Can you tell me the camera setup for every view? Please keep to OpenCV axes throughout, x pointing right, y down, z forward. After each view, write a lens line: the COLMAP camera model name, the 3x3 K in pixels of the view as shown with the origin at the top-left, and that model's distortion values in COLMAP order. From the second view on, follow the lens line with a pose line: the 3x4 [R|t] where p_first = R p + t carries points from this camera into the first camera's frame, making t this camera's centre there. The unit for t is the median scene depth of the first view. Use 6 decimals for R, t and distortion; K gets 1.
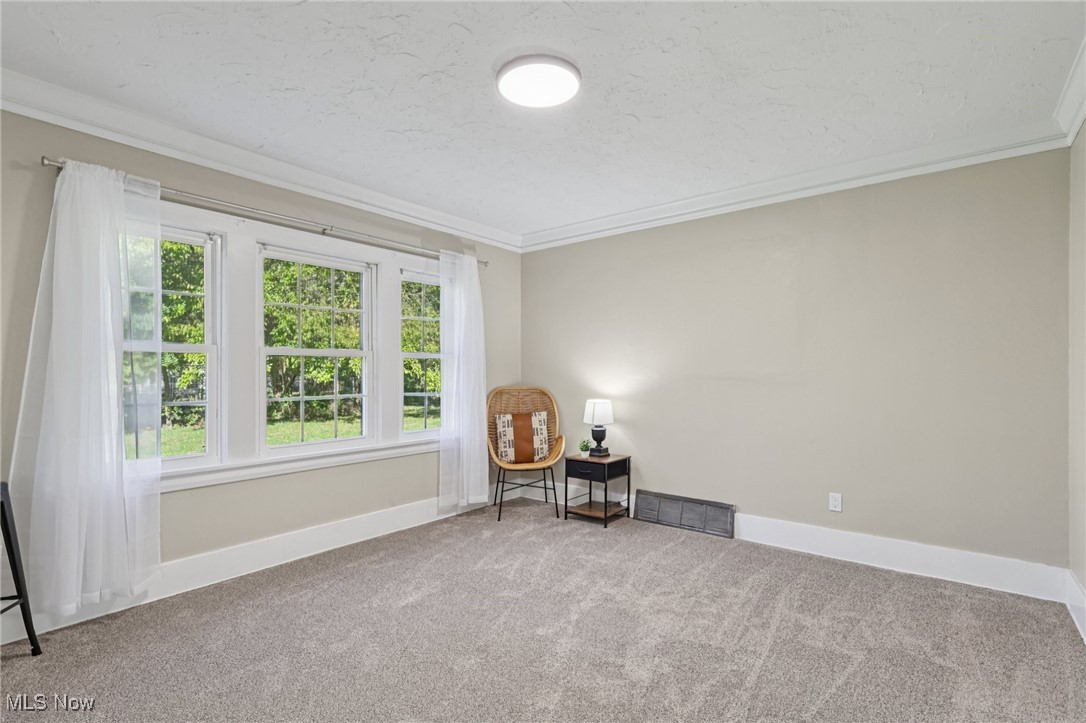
lens RADIAL K [[506.8, 0, 545.1], [0, 506.8, 374.3], [0, 0, 1]] dist [-0.000723, -0.000019]
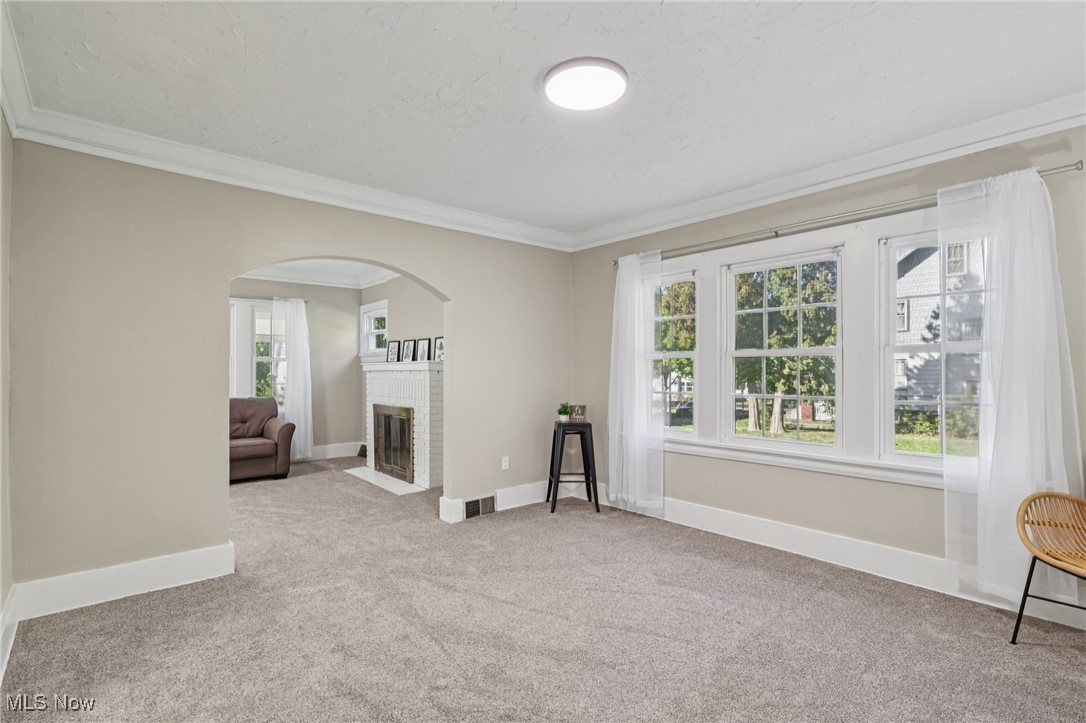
lens RADIAL K [[506.8, 0, 545.1], [0, 506.8, 374.3], [0, 0, 1]] dist [-0.000723, -0.000019]
pose [[-0.167839, 0.006239, -0.985795, 0.525806], [-0.003019, 0.999972, 0.006843, -0.004520], [0.985810, 0.004125, -0.167815, 0.580394]]
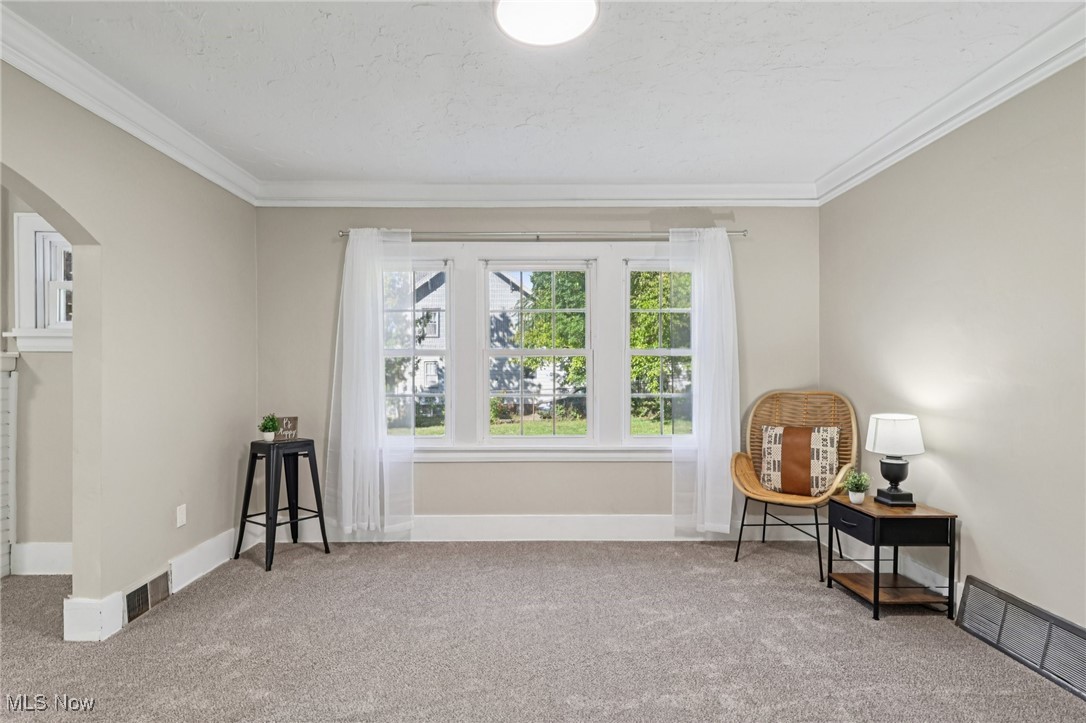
lens RADIAL K [[521.6, 0, 532.8], [0, 521.6, 378.0], [0, 0, 1]] dist [-0.001224, 0.000203]
pose [[0.628386, 0.008956, -0.777850, 0.328332], [-0.000782, 0.999940, 0.010882, -0.001723], [0.777901, -0.006230, 0.628356, 0.249920]]
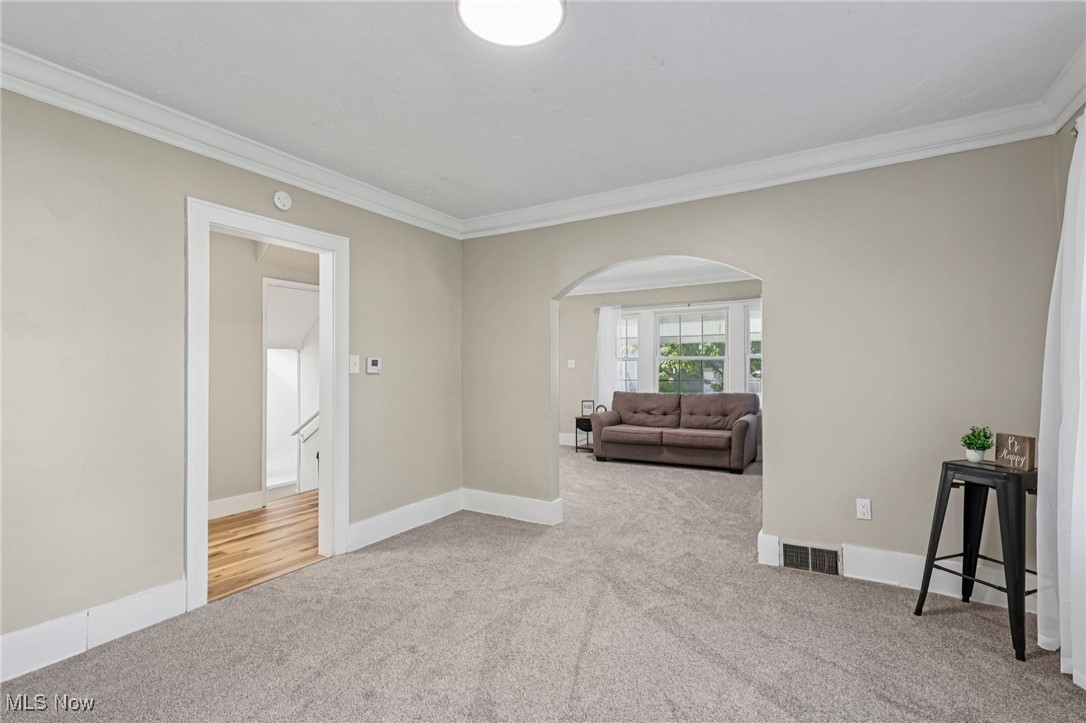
lens RADIAL K [[504.1, 0, 543.0], [0, 504.1, 361.5], [0, 0, 1]] dist [0.001188, 0.000211]
pose [[-0.990042, 0.001008, -0.140769, 0.027373], [0.002439, 0.999947, -0.009990, -0.006918], [0.140752, -0.010234, -0.989992, 0.946490]]
